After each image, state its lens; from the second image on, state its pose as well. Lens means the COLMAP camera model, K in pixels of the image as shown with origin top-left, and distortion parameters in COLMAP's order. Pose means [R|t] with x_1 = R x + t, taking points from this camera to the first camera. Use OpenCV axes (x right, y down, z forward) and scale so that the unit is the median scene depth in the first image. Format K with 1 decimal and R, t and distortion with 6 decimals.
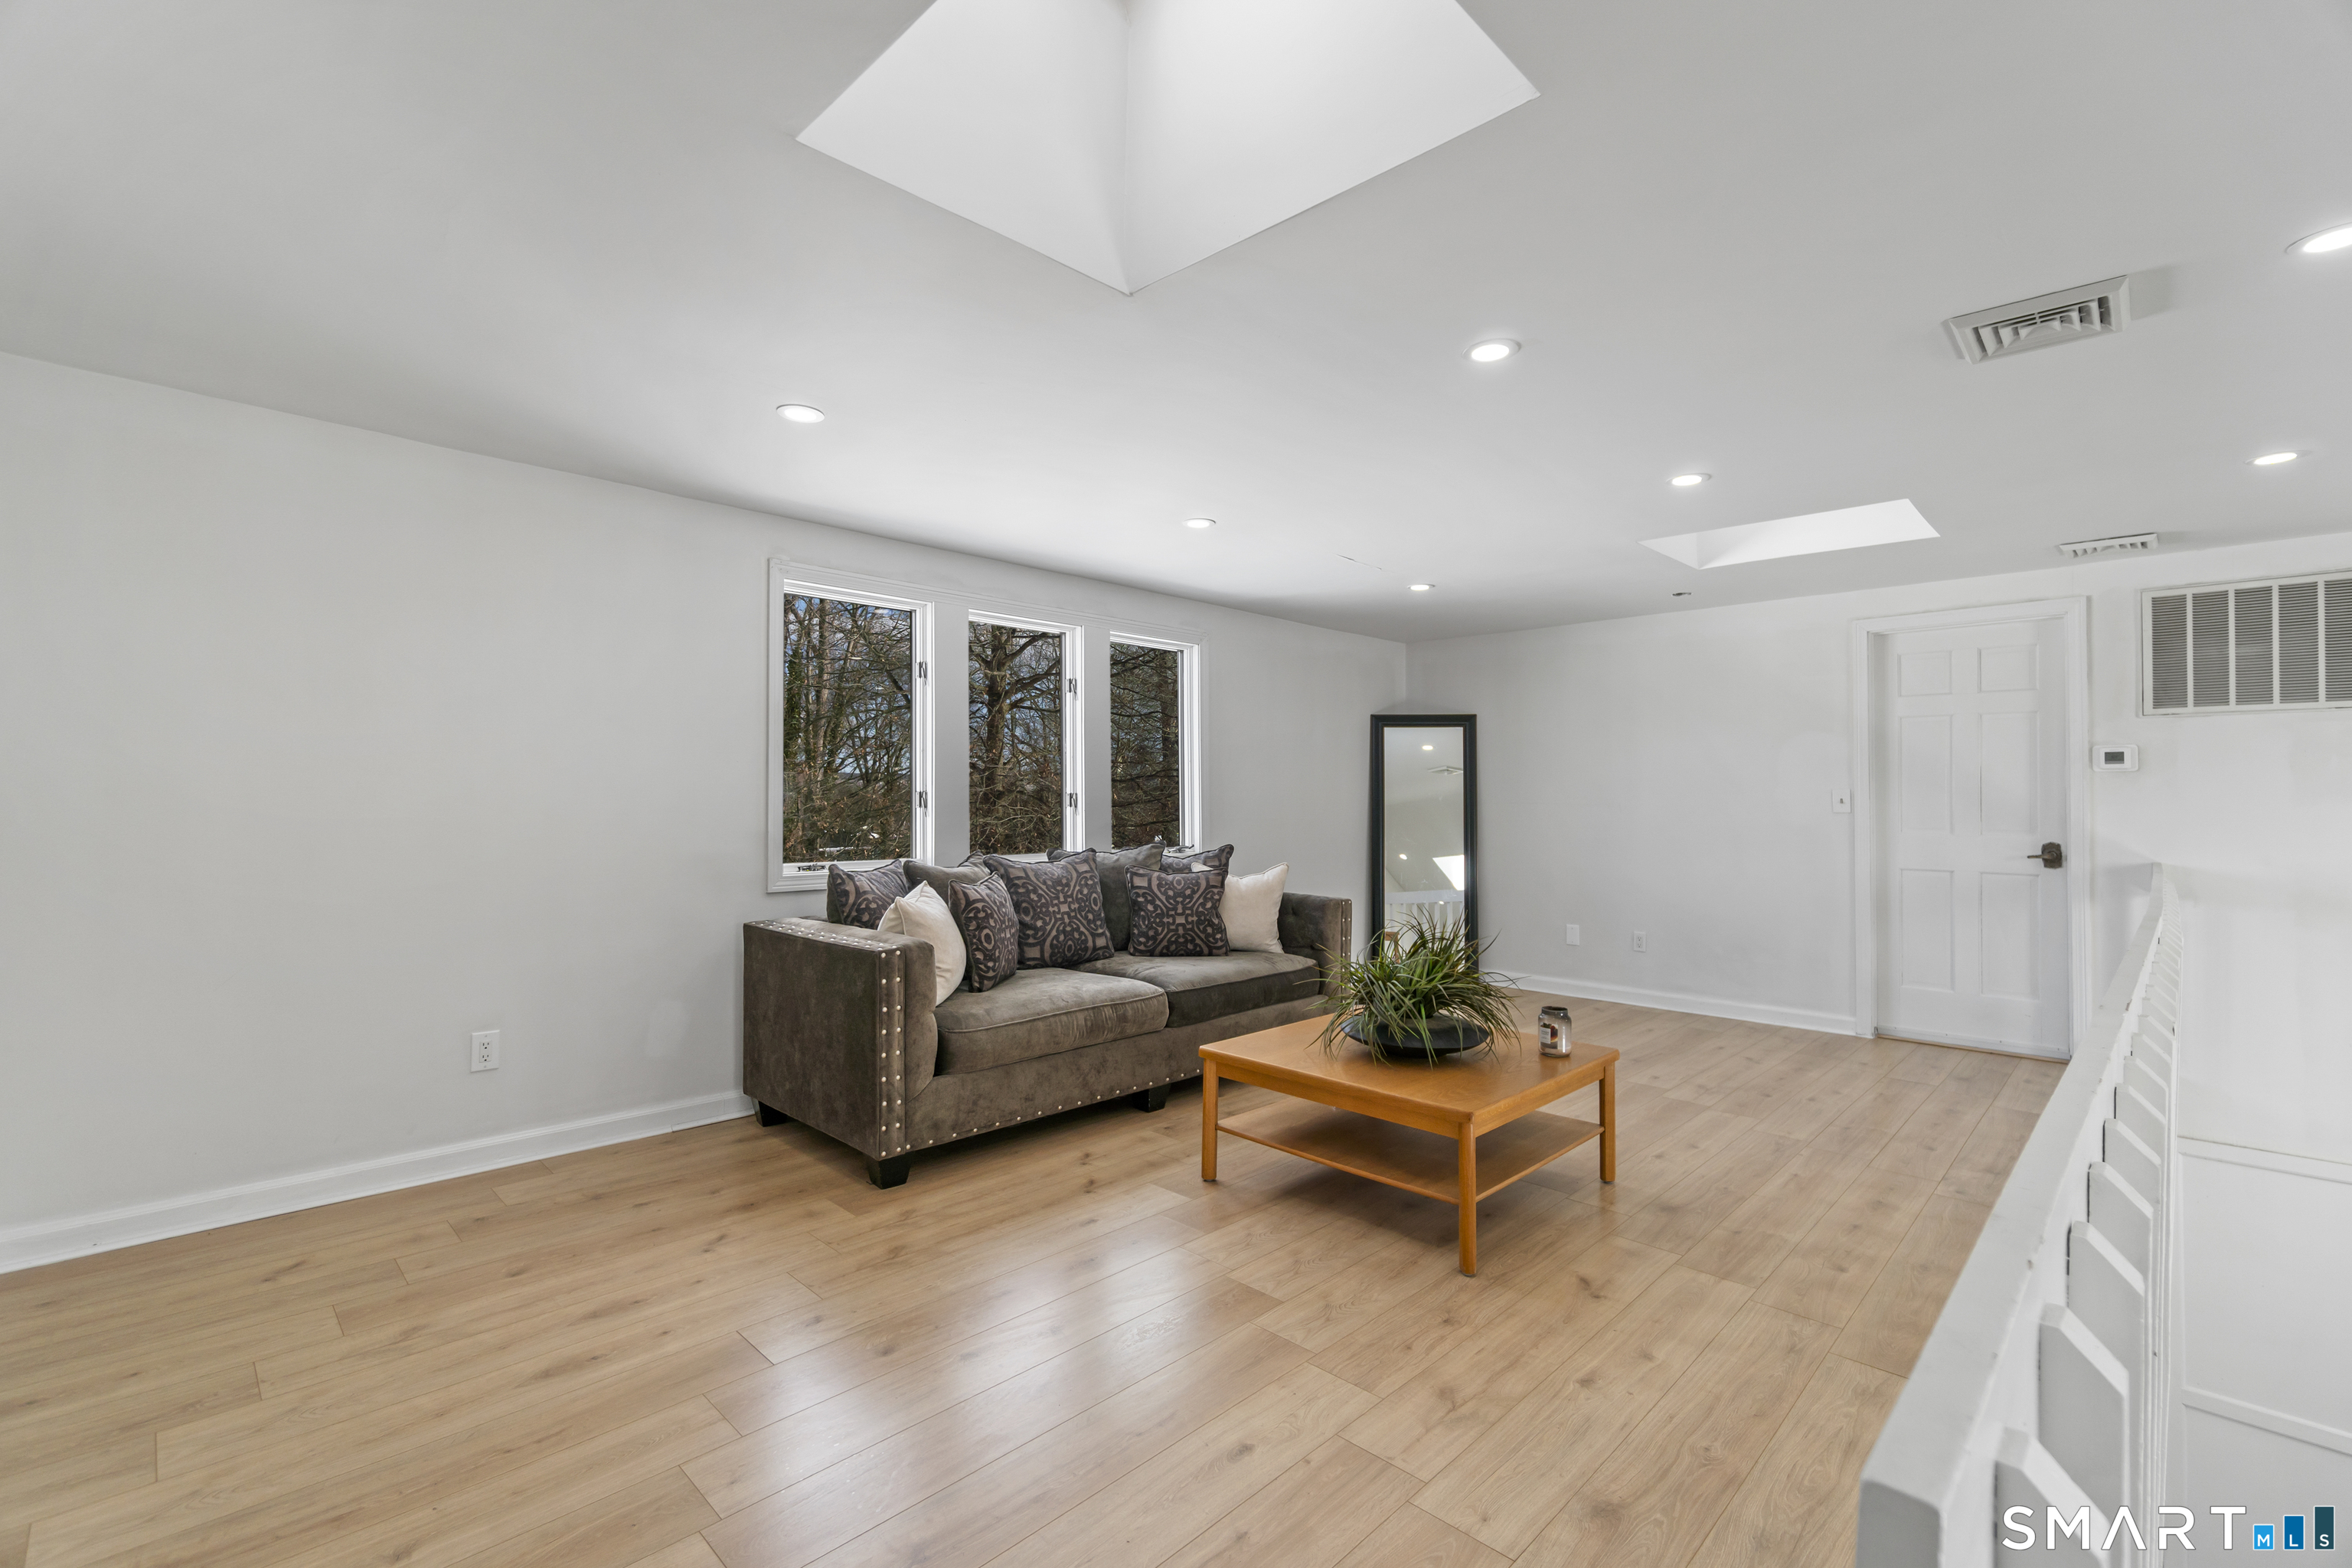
lens RADIAL K [[1027.1, 0, 1171.4], [0, 1027.1, 796.1], [0, 0, 1]] dist [-0.003295, -0.000142]
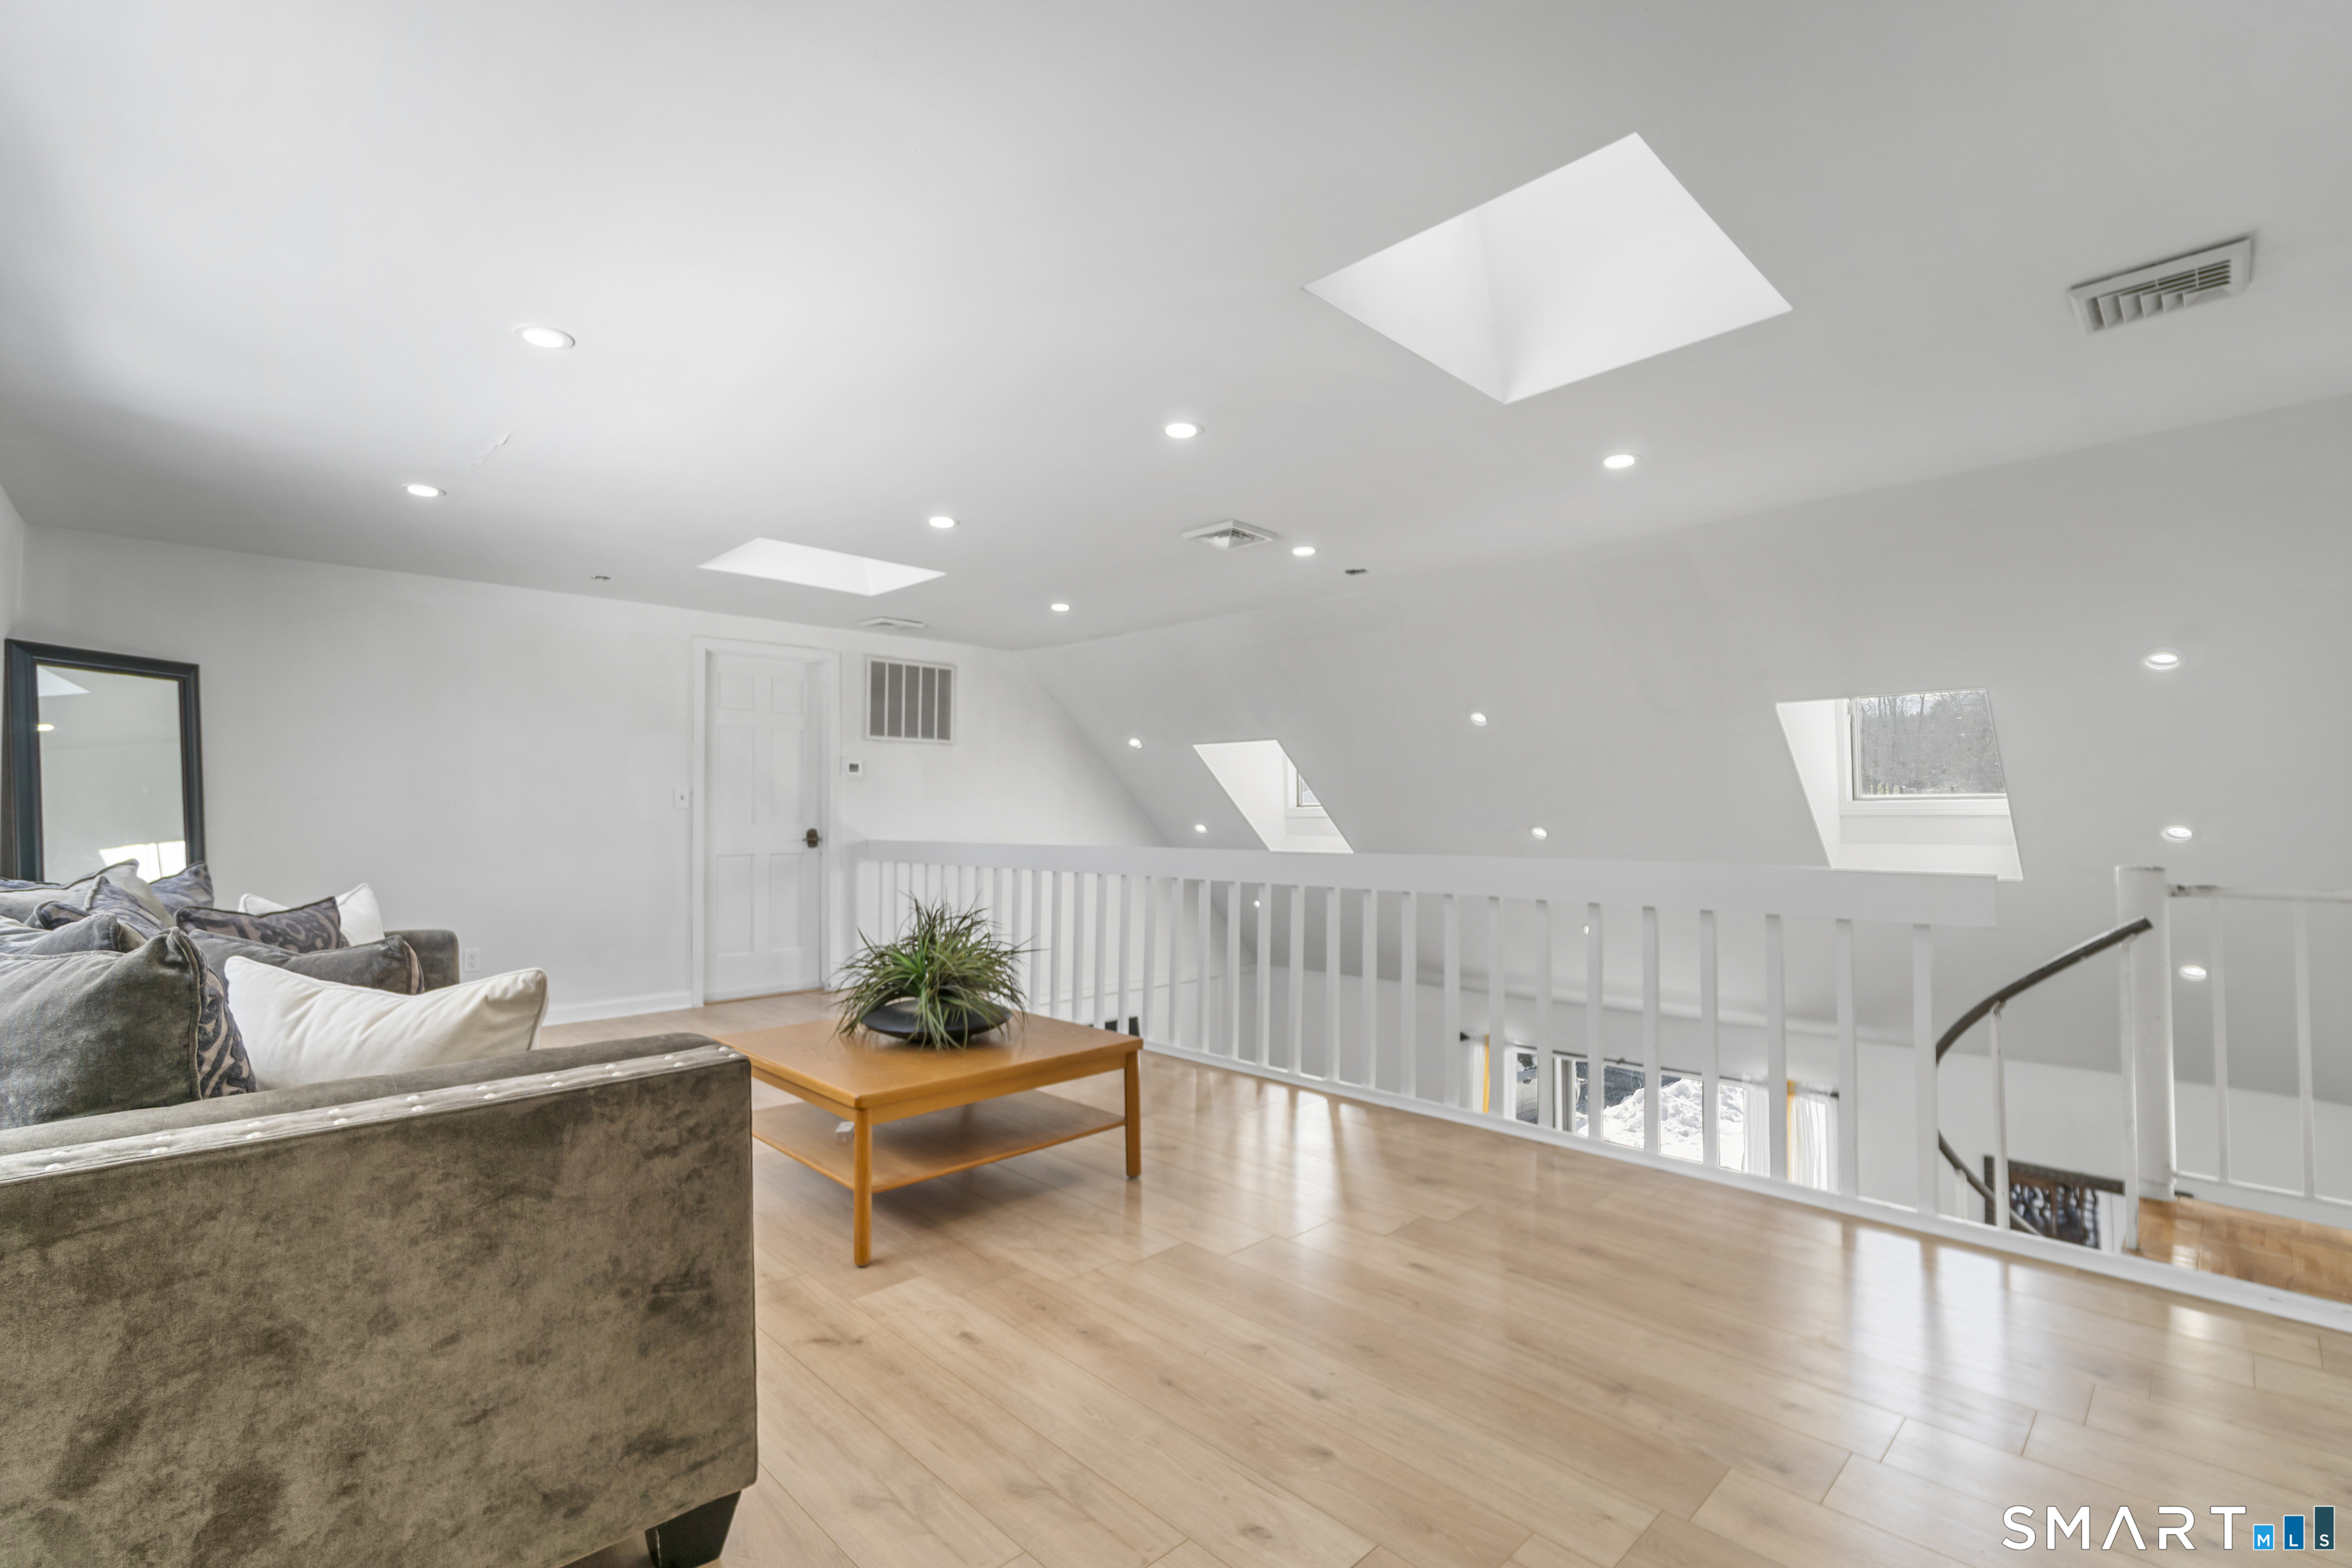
lens RADIAL K [[1035.1, 0, 1176.0], [0, 1035.1, 784.0], [0, 0, 1]] dist [-0.001742, -0.000177]
pose [[0.013868, 0.024882, 0.999594, -0.584498], [0.001761, 0.999688, -0.024909, 0.024618], [-0.999902, 0.002106, 0.013820, 0.588031]]
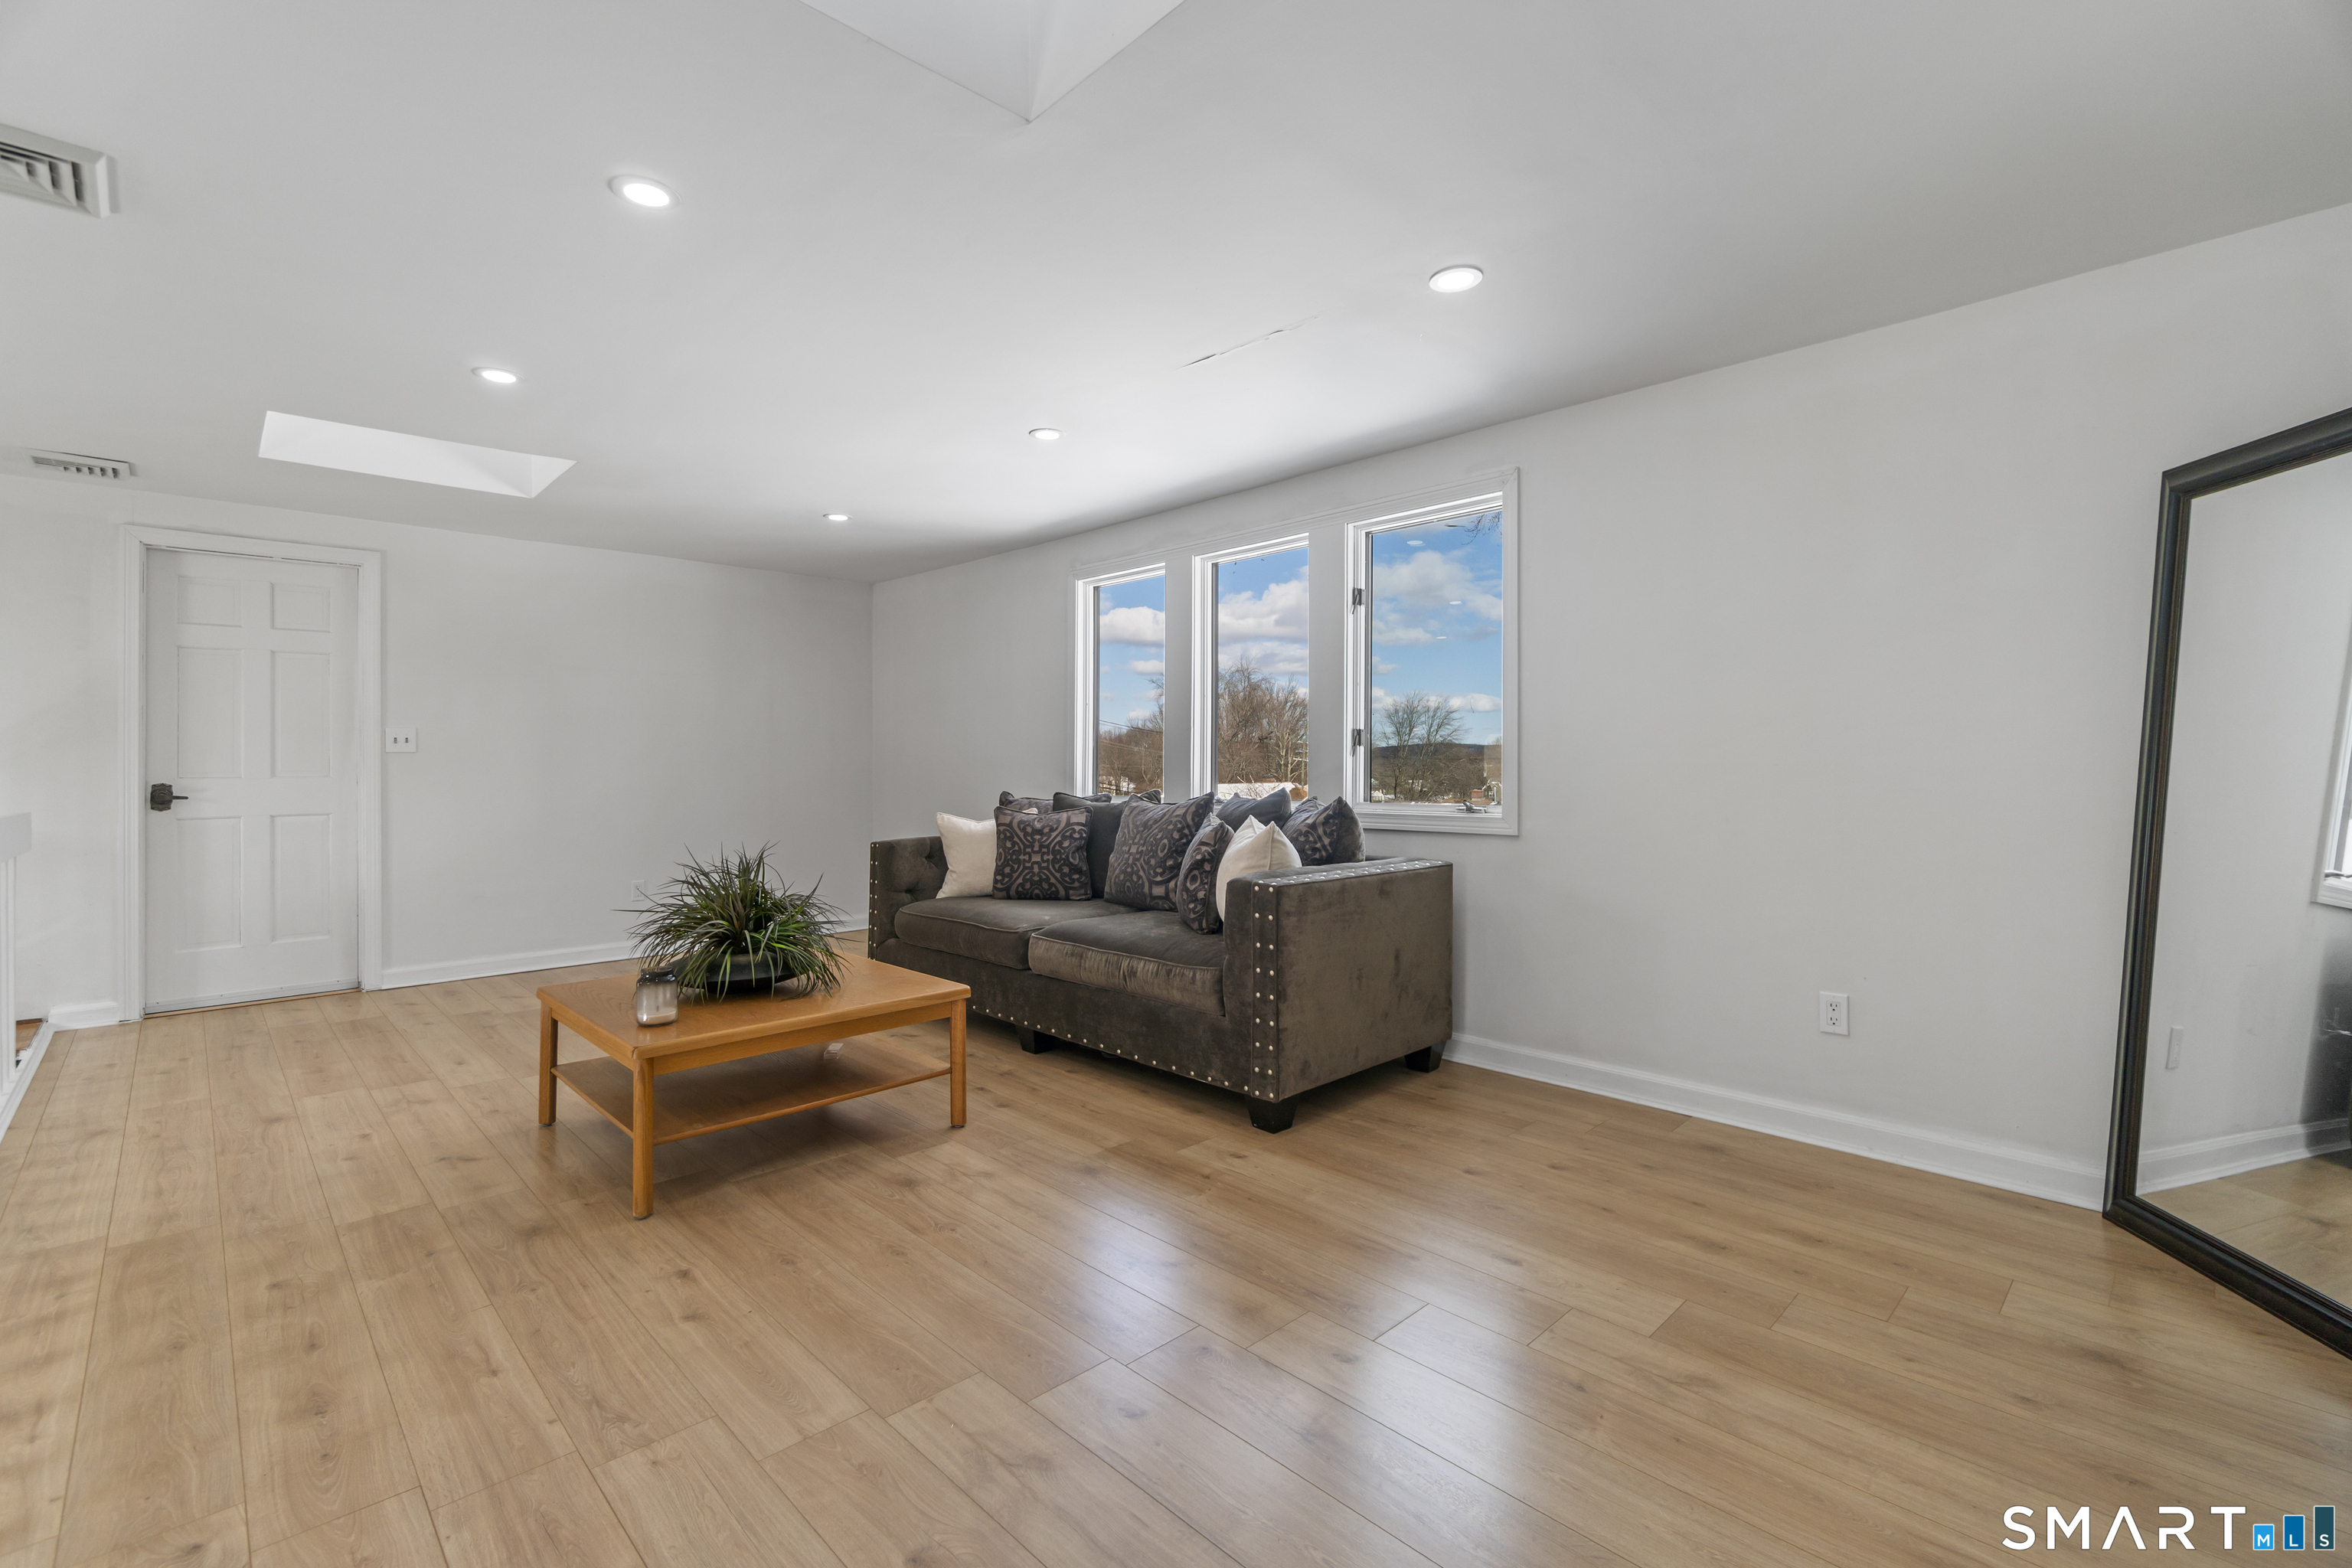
lens RADIAL K [[1021.3, 0, 1158.4], [0, 1021.3, 766.2], [0, 0, 1]] dist [-0.007826, -0.000631]
pose [[-0.023537, -0.004860, -0.999711, 0.915427], [0.006209, 0.999968, -0.005008, 0.035915], [0.999704, -0.006325, -0.023506, 1.092511]]
